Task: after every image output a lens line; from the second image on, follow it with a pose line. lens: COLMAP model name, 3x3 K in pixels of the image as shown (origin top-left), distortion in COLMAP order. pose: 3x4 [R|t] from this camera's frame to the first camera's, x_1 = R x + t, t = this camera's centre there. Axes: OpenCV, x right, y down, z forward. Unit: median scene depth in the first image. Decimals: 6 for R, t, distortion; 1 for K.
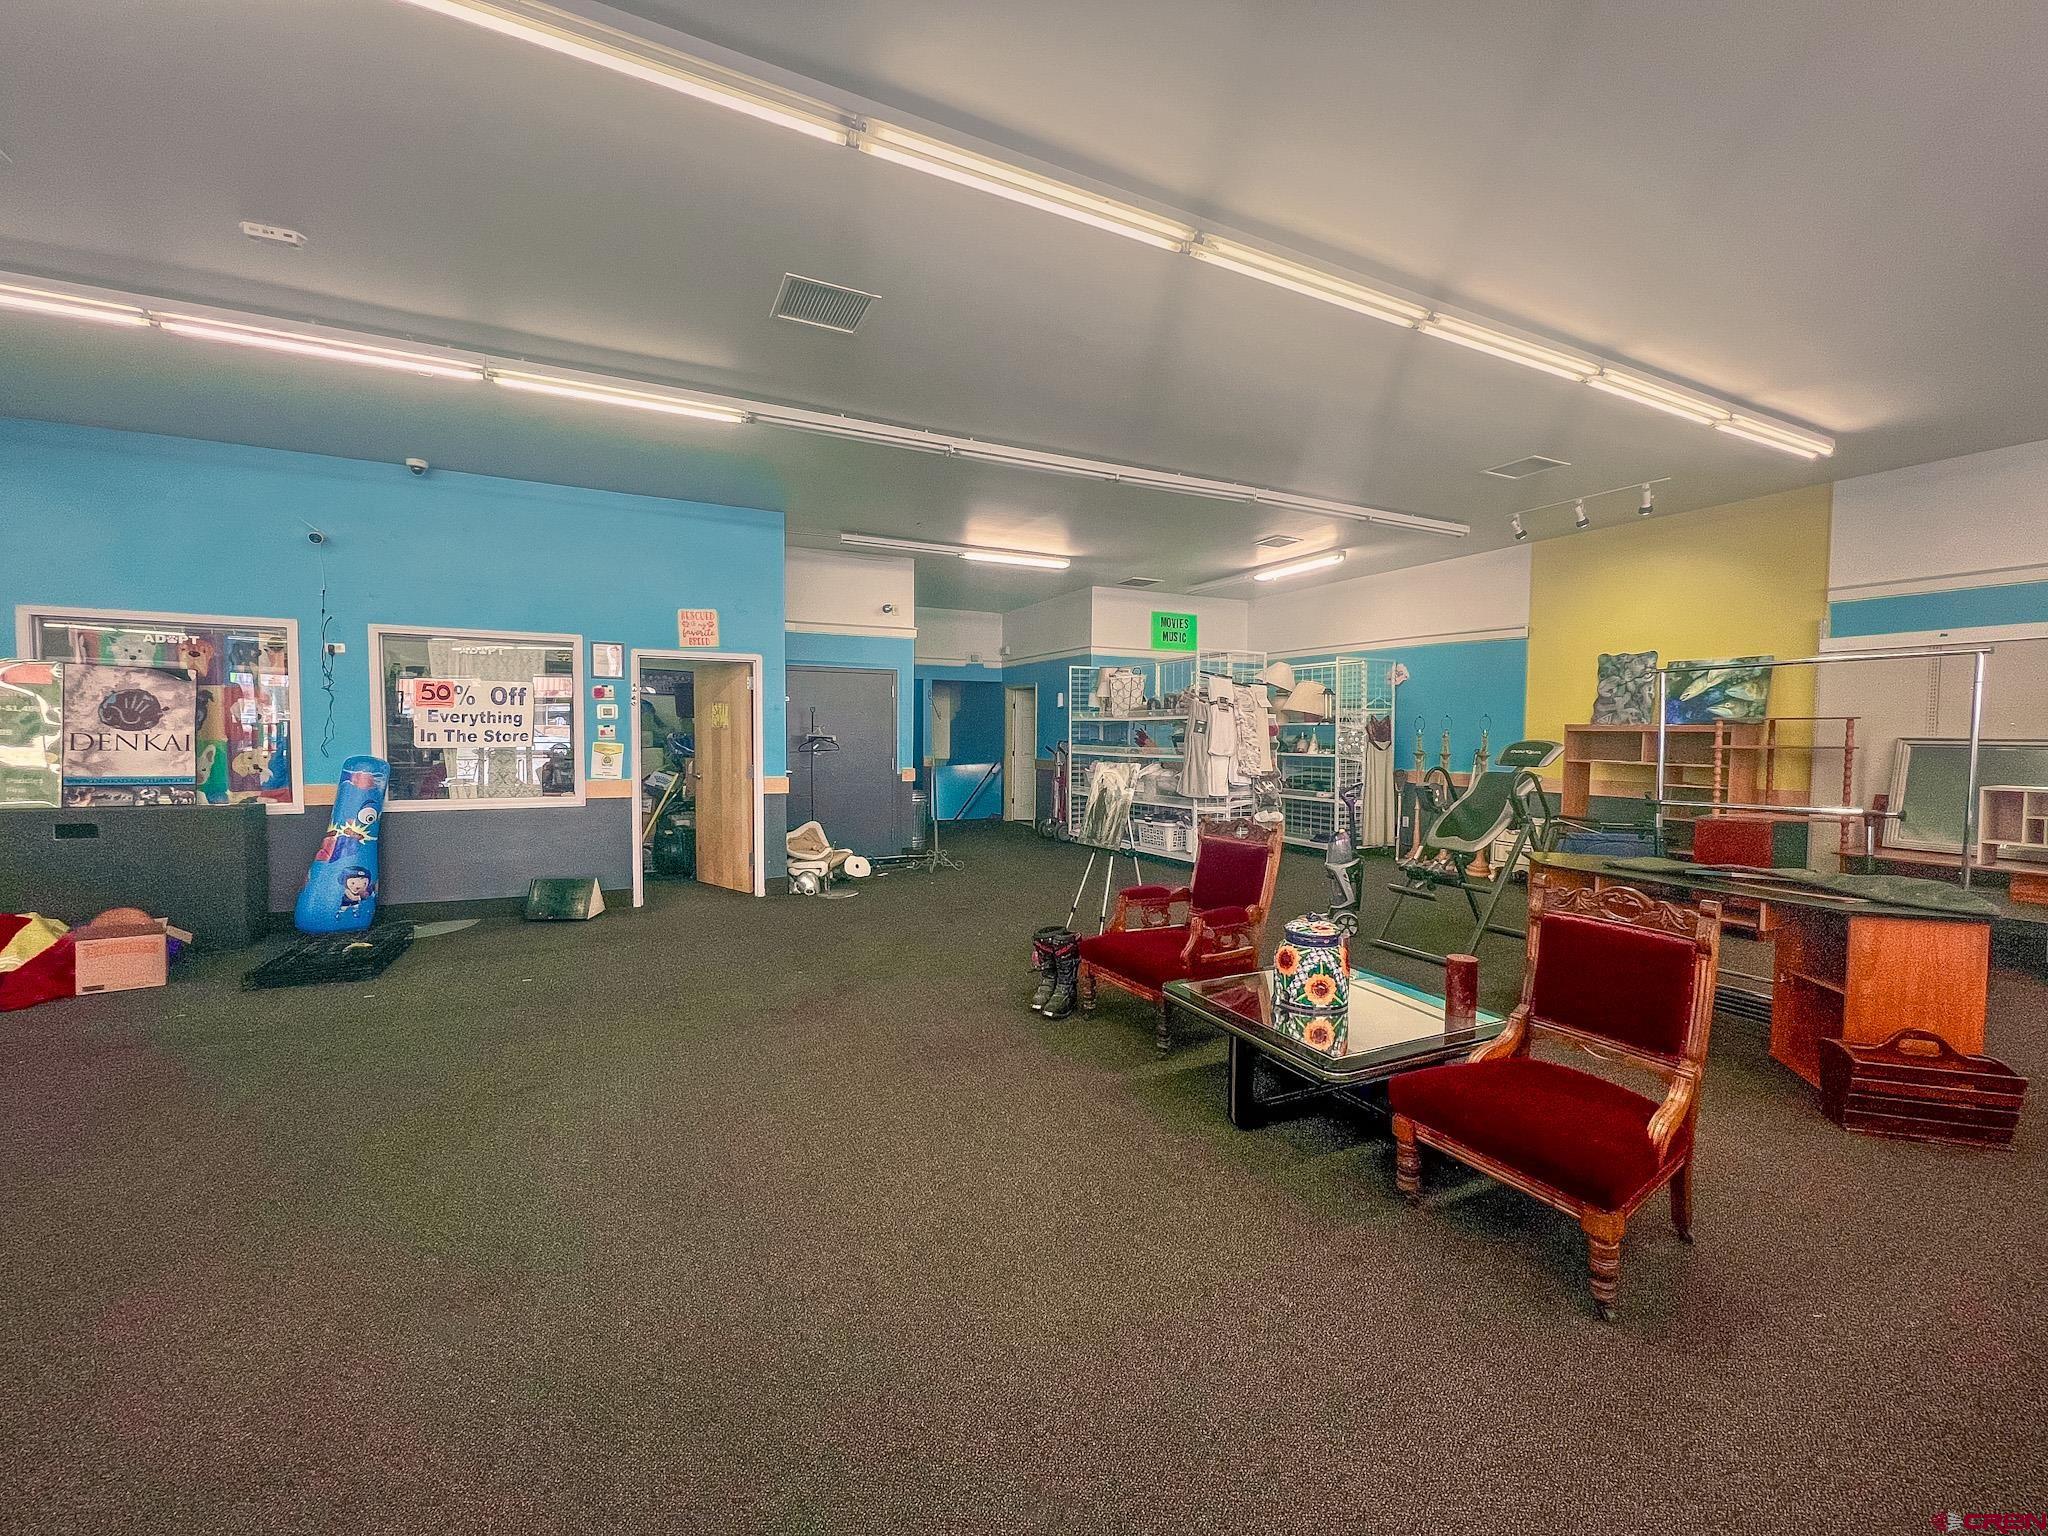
lens RADIAL K [[828.6, 0, 1022.8], [0, 828.6, 768.5], [0, 0, 1]] dist [-0.010936, -0.000107]
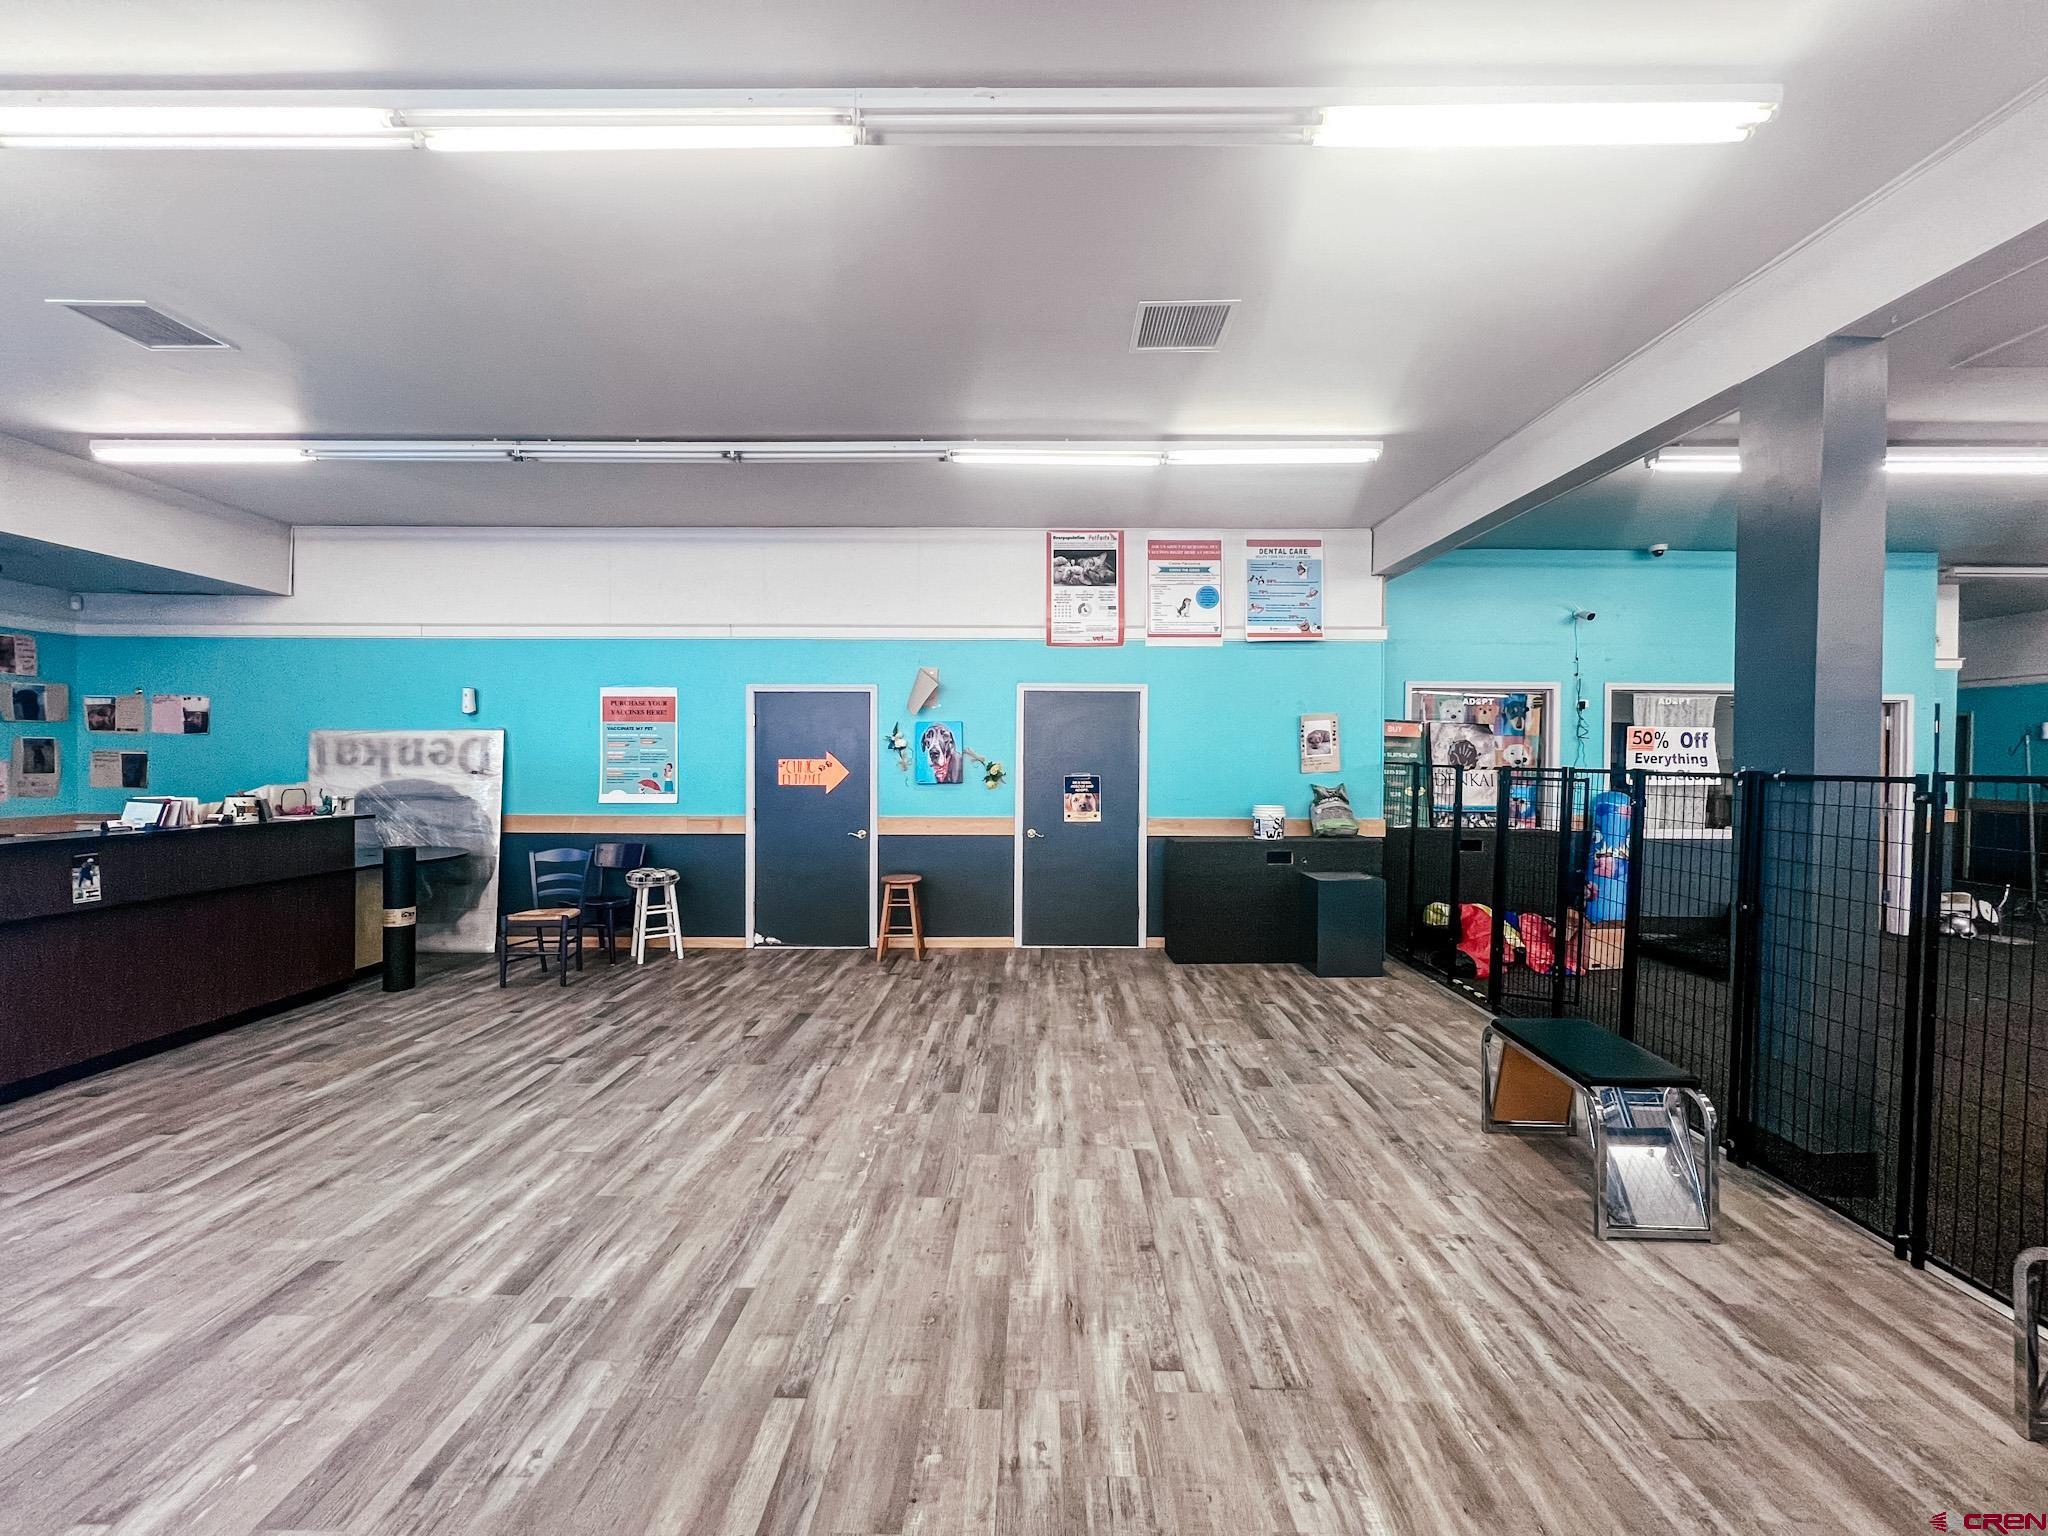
lens RADIAL K [[820.0, 0, 1024.8], [0, 820.0, 774.0], [0, 0, 1]] dist [-0.008166, 0.000008]
pose [[0.888373, 0.009569, -0.459023, -0.903729], [-0.019393, 0.999673, -0.016693, -0.004473], [0.458713, 0.023731, 0.888268, -0.409918]]
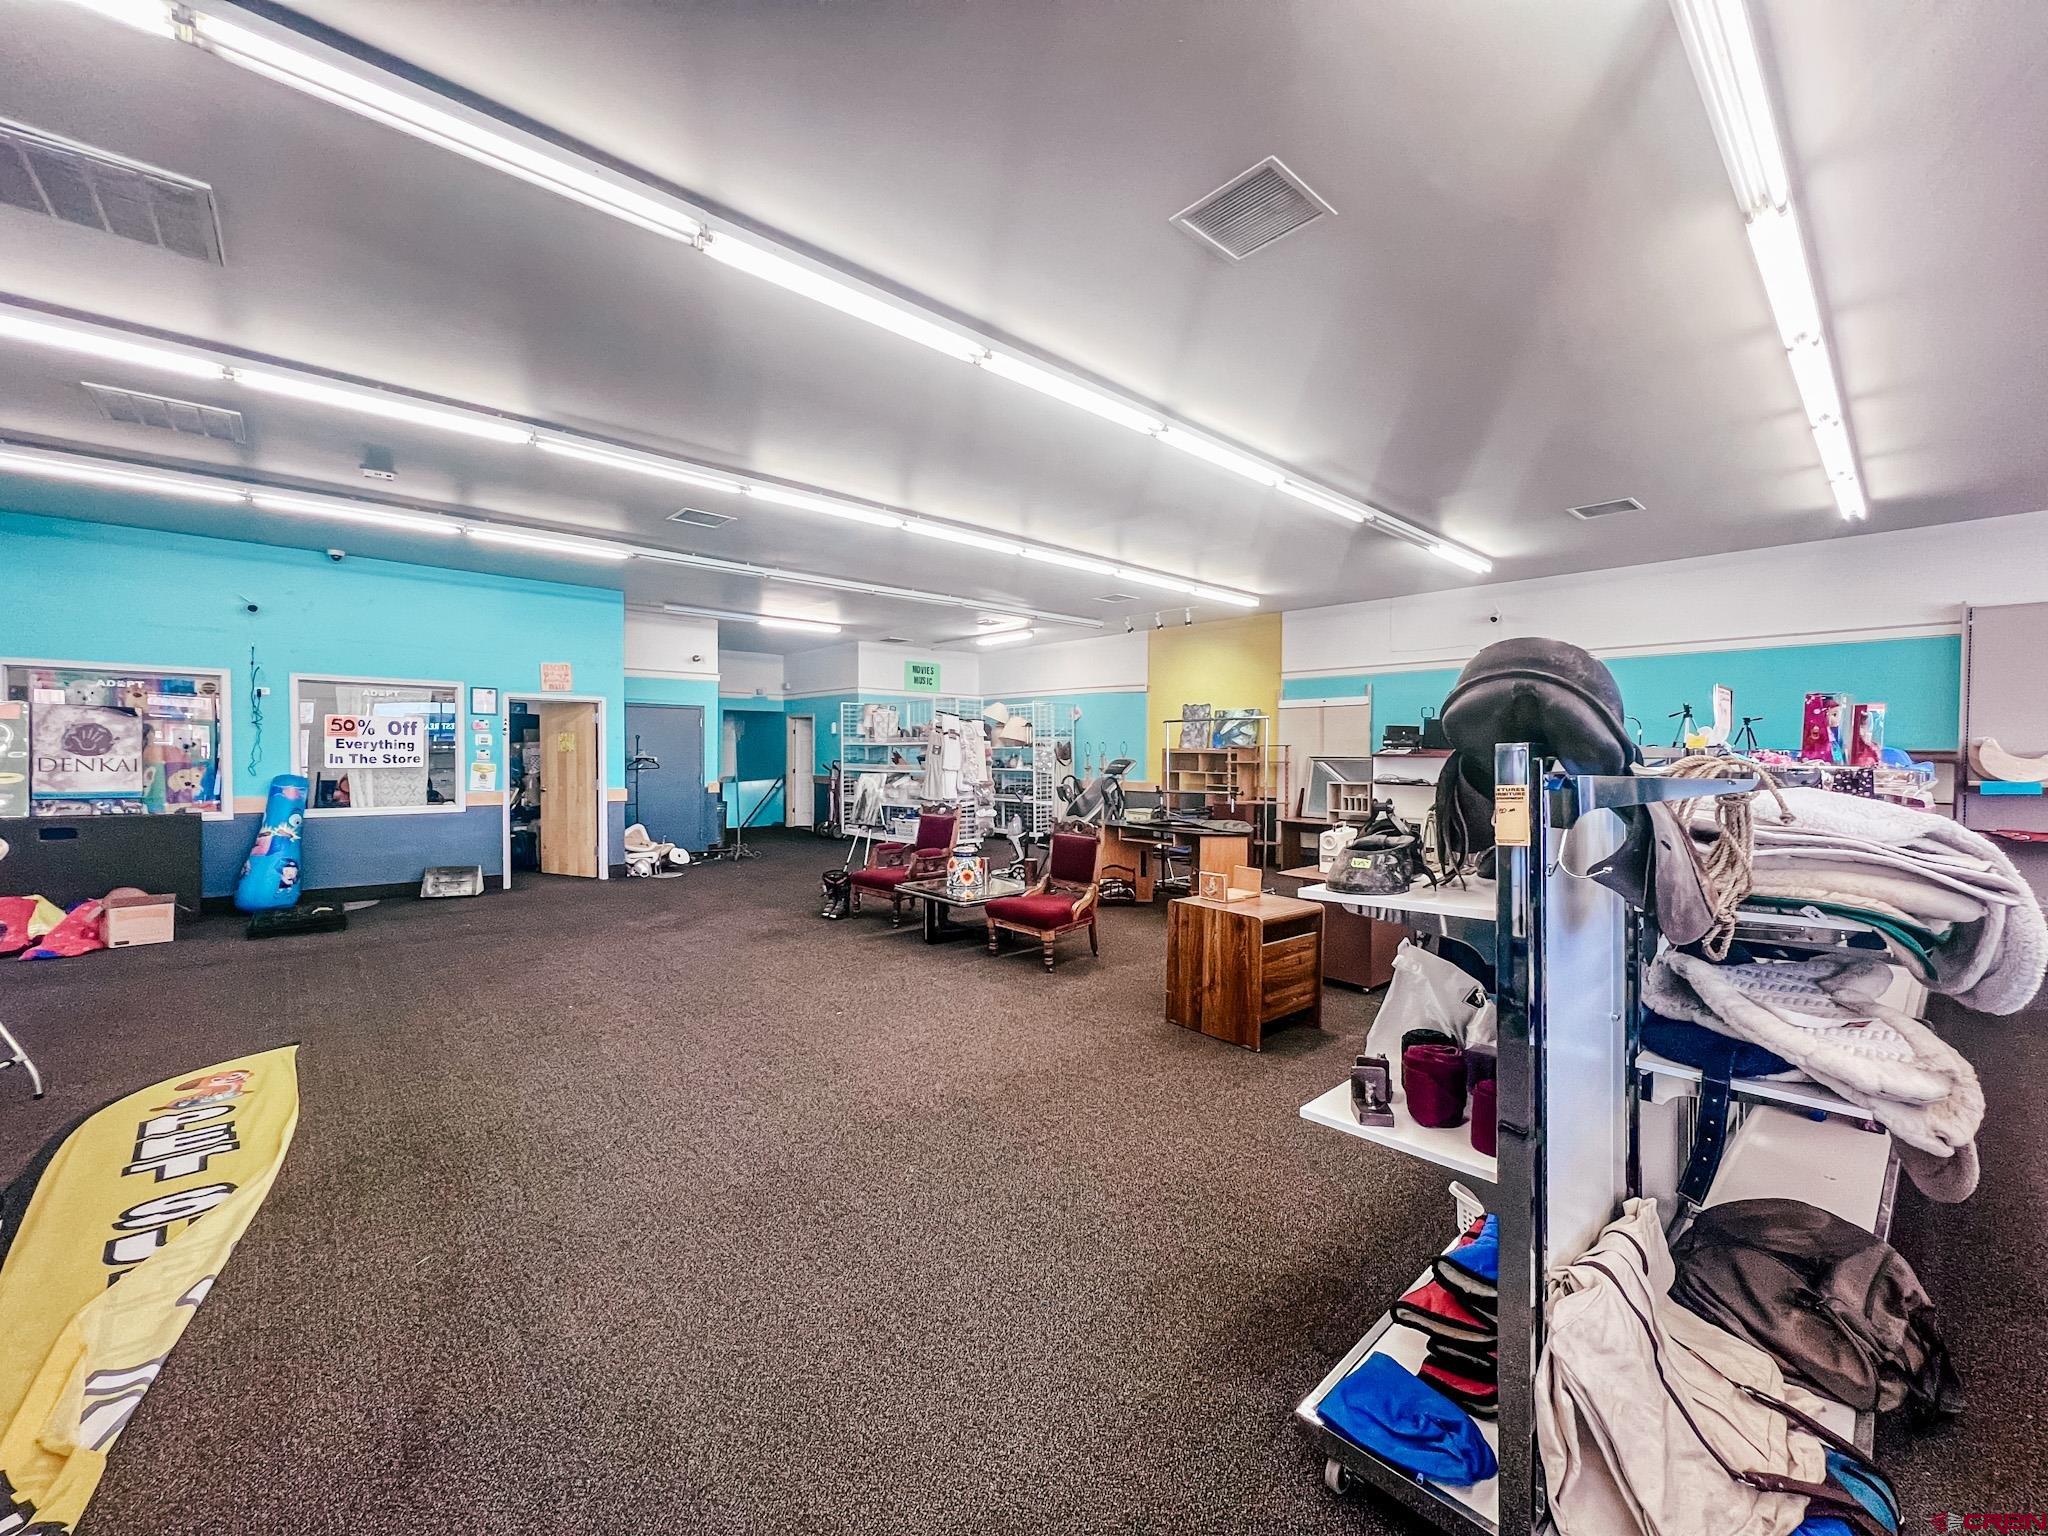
lens RADIAL K [[820.0, 0, 1029.1], [0, 820.0, 772.0], [0, 0, 1]] dist [-0.008166, 0.000008]
pose [[0.959882, -0.008690, 0.280270, -0.034608], [0.013986, 0.999759, -0.016901, 0.016596], [-0.280055, 0.020143, 0.959772, -0.499607]]
